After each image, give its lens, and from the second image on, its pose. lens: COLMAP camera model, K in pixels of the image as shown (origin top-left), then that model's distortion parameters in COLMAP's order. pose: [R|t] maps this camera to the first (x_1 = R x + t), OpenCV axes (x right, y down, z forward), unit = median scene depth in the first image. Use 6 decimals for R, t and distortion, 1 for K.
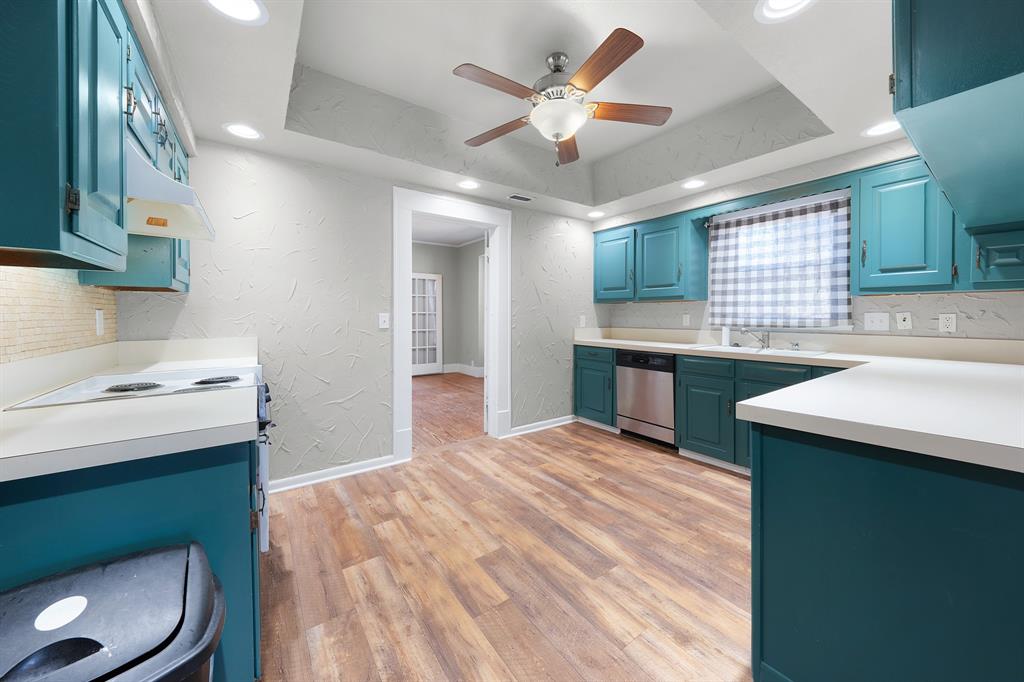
lens RADIAL K [[356.9, 0, 510.9], [0, 356.9, 318.6], [0, 0, 1]] dist [-0.001242, 0.000372]
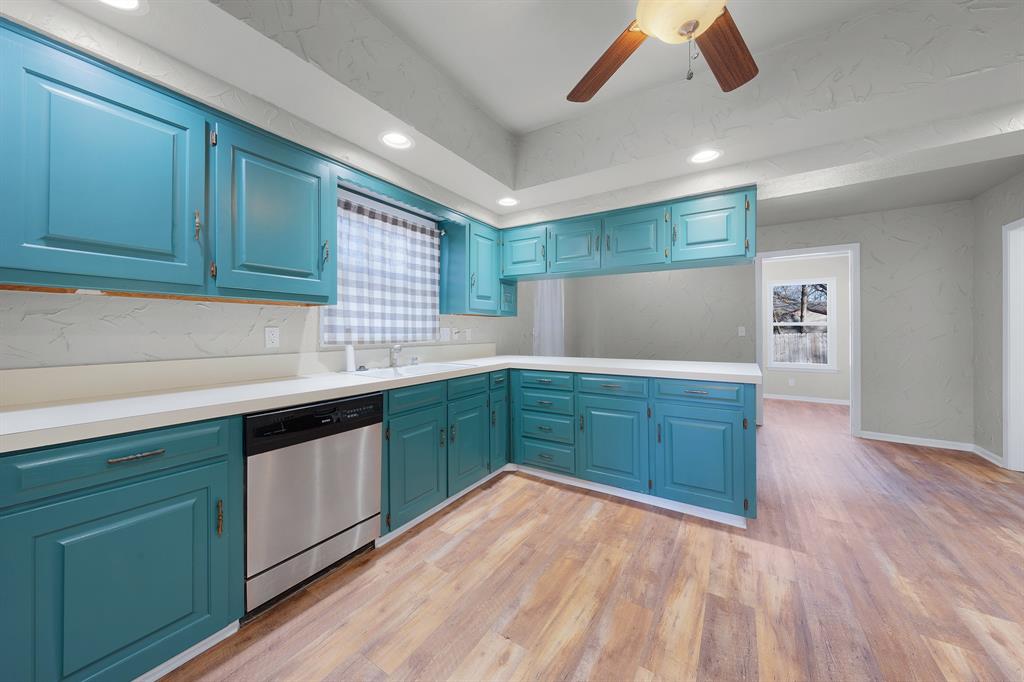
lens RADIAL K [[356.9, 0, 516.1], [0, 356.9, 326.6], [0, 0, 1]] dist [-0.001242, 0.000372]
pose [[-0.386137, 0.011021, 0.922376, -0.310430], [0.008502, 0.999929, -0.008388, -0.009002], [-0.922402, 0.004603, -0.386203, 1.487155]]
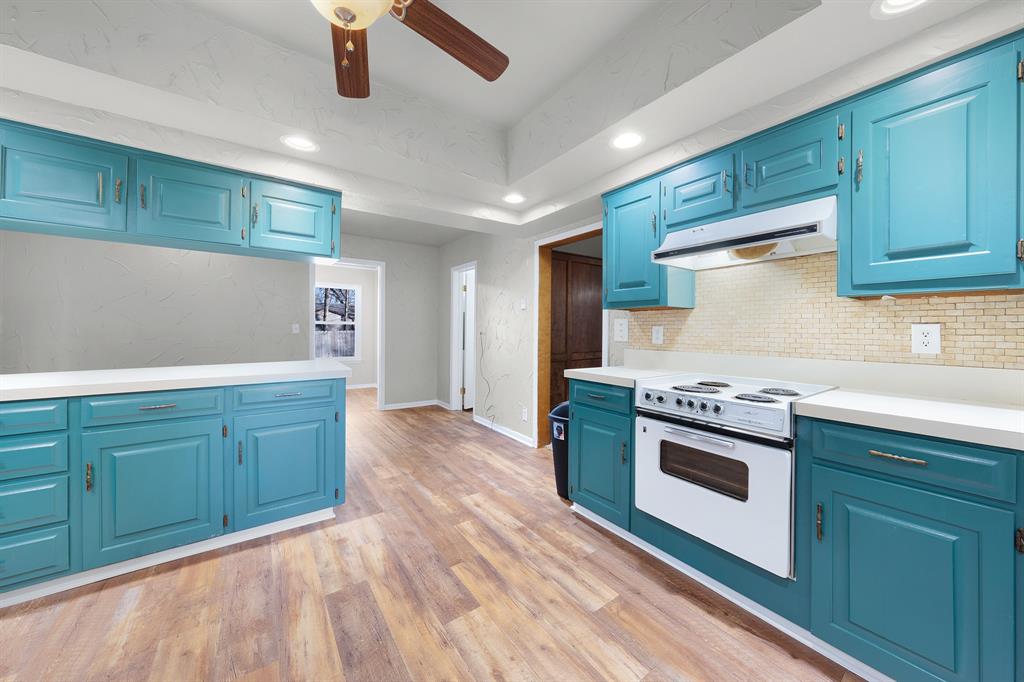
lens RADIAL K [[356.9, 0, 514.0], [0, 356.9, 326.0], [0, 0, 1]] dist [-0.001242, 0.000372]
pose [[-0.999866, -0.007102, -0.014779, -0.137655], [-0.007079, 0.999974, -0.001641, -0.009852], [0.014790, -0.001537, -0.999889, 1.569999]]
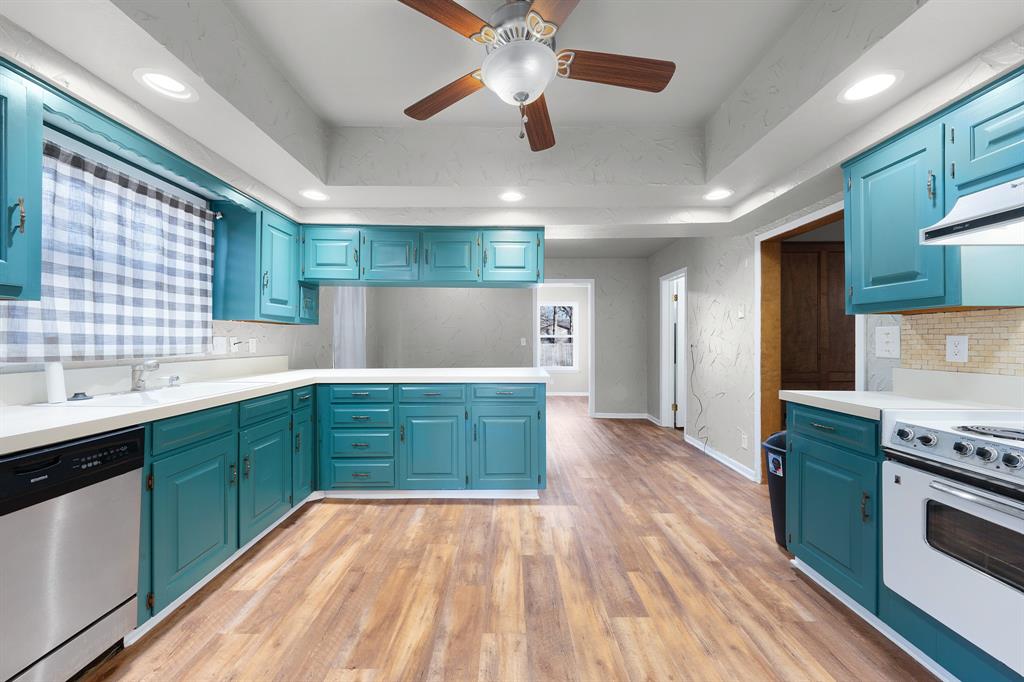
lens RADIAL K [[356.9, 0, 511.8], [0, 356.9, 335.2], [0, 0, 1]] dist [-0.001242, 0.000372]
pose [[-0.822768, 0.008142, 0.568319, -0.273615], [0.003068, 0.999946, -0.009884, -0.011189], [-0.568369, -0.006389, -0.822749, 1.606640]]
